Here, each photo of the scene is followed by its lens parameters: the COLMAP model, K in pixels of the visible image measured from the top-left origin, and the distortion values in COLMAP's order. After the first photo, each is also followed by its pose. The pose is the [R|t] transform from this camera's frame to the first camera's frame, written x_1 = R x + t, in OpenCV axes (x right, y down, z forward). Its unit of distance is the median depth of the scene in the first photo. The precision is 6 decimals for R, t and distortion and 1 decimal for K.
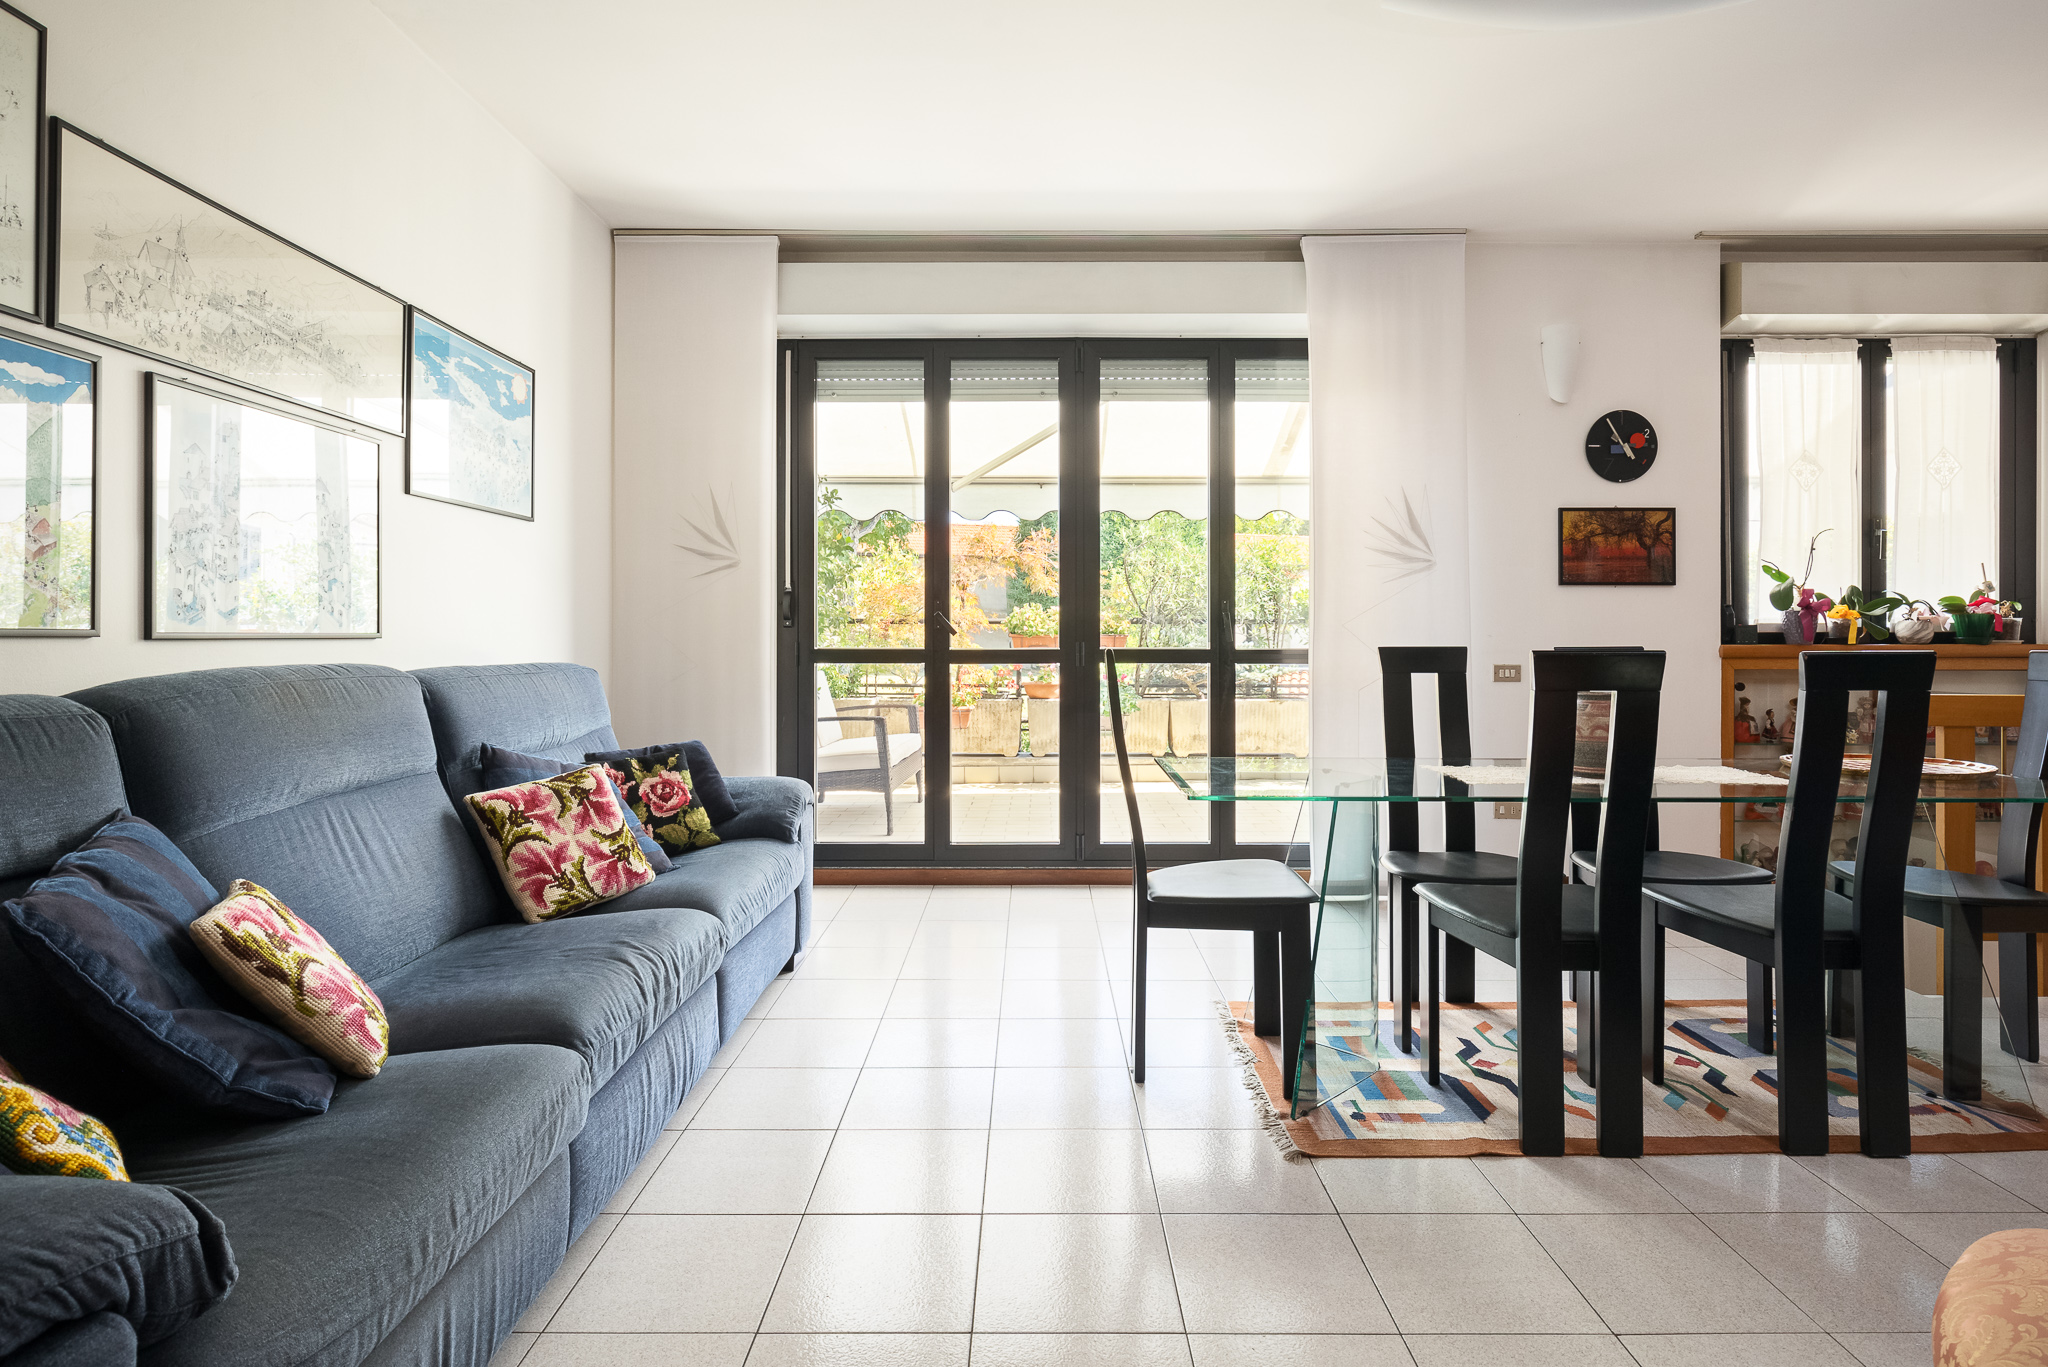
lens RADIAL K [[1045.0, 0, 1032.0], [0, 1045.0, 629.4], [0, 0, 1]] dist [-0.000883, 0.000306]
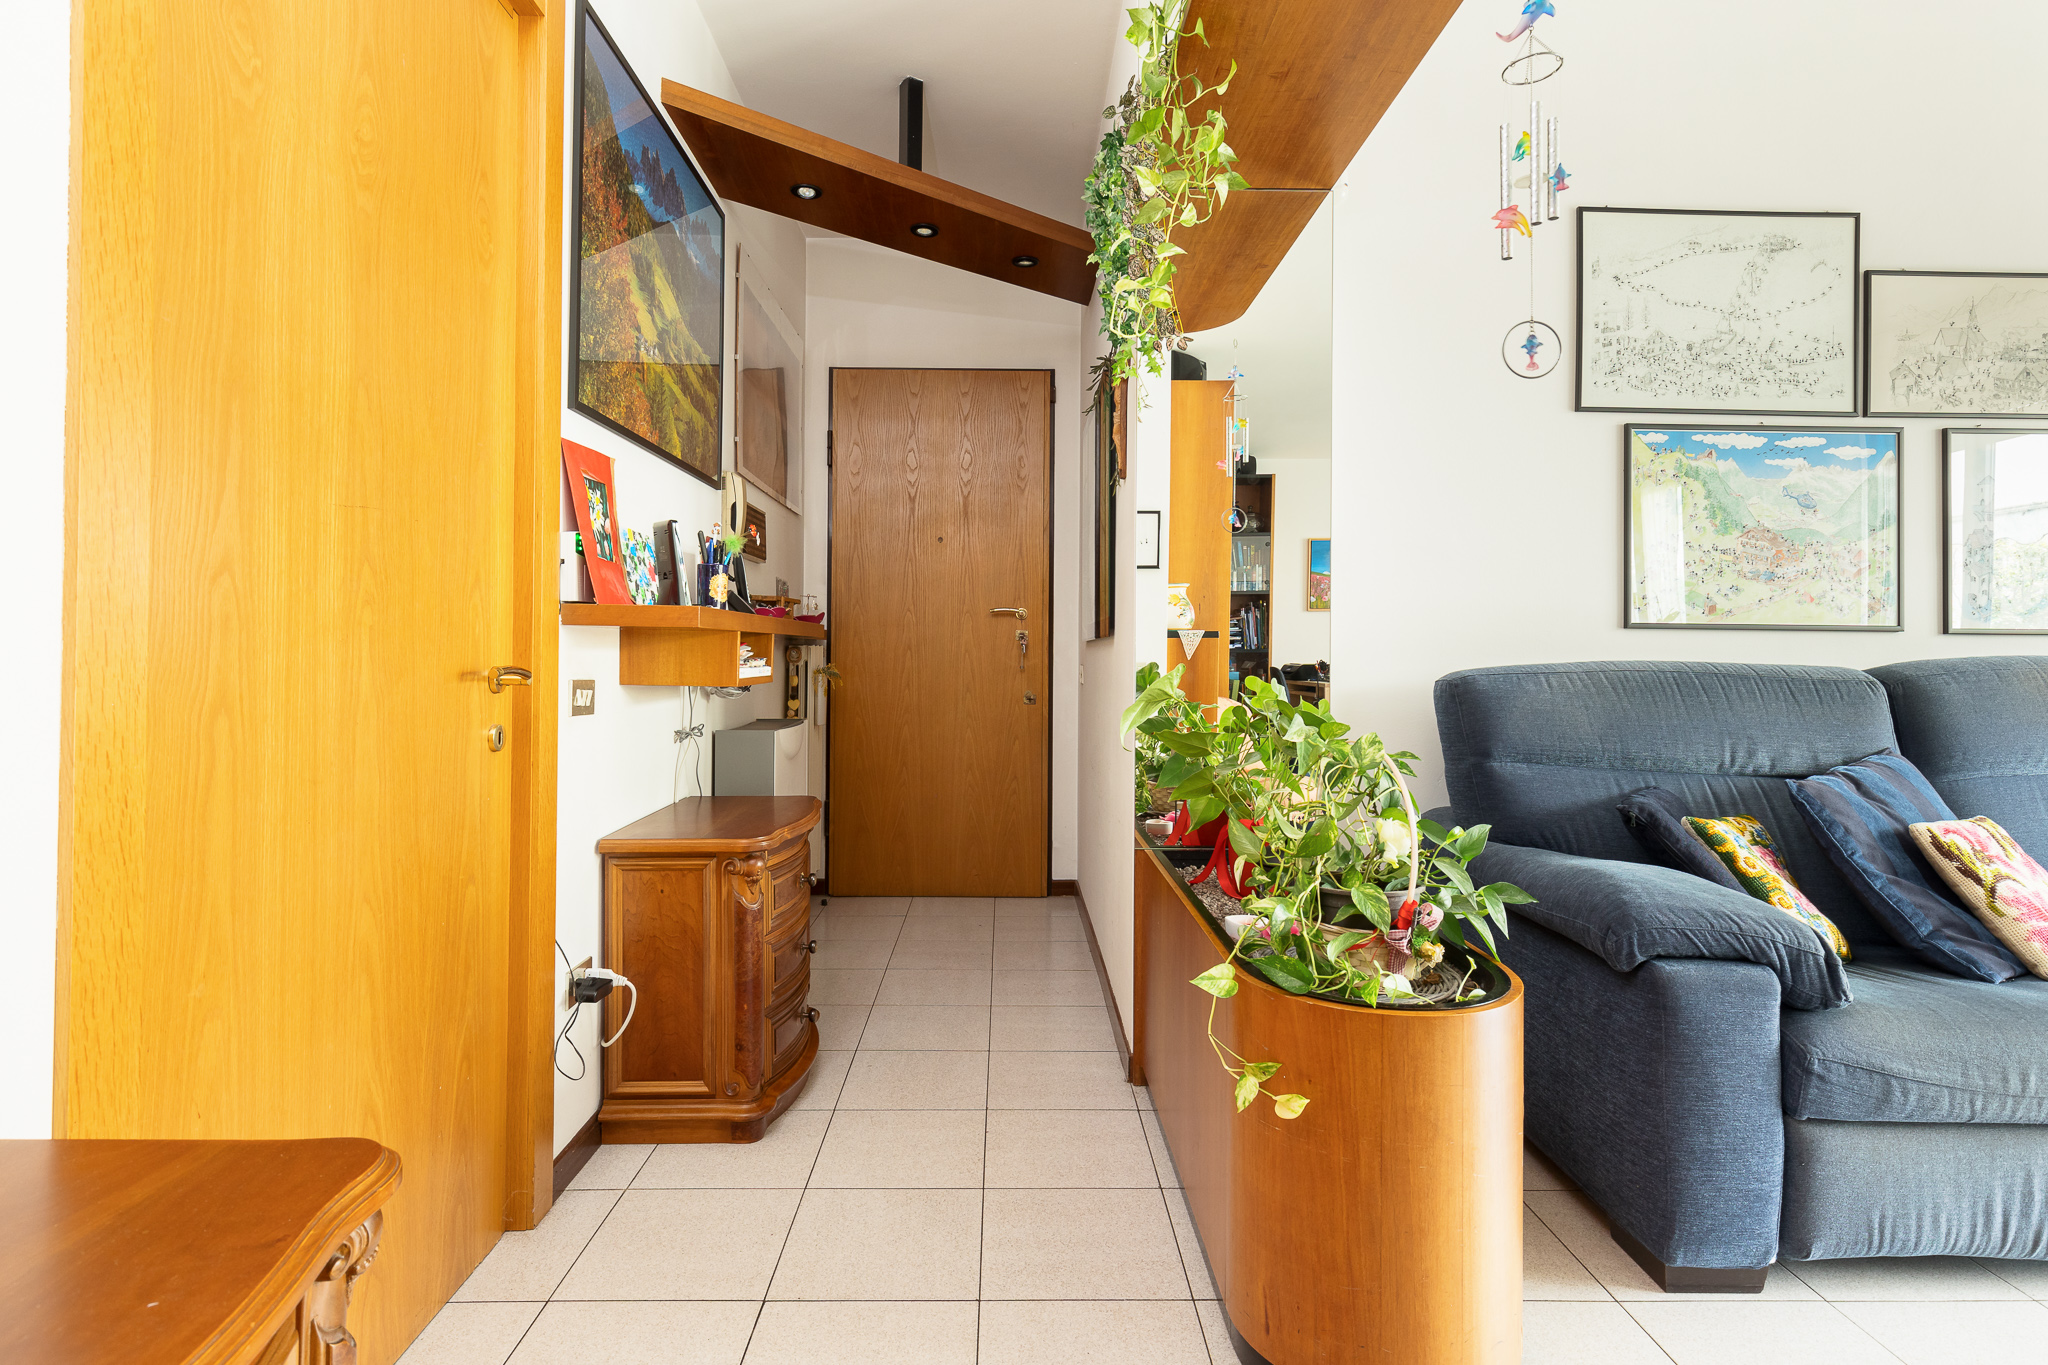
lens RADIAL K [[1045.0, 0, 1032.0], [0, 1045.0, 628.4], [0, 0, 1]] dist [-0.000883, 0.000306]
pose [[0.022447, -0.021716, -0.999512, 0.566595], [-0.002255, 0.999760, -0.021772, 0.044537], [0.999745, 0.002743, 0.022393, -0.219685]]
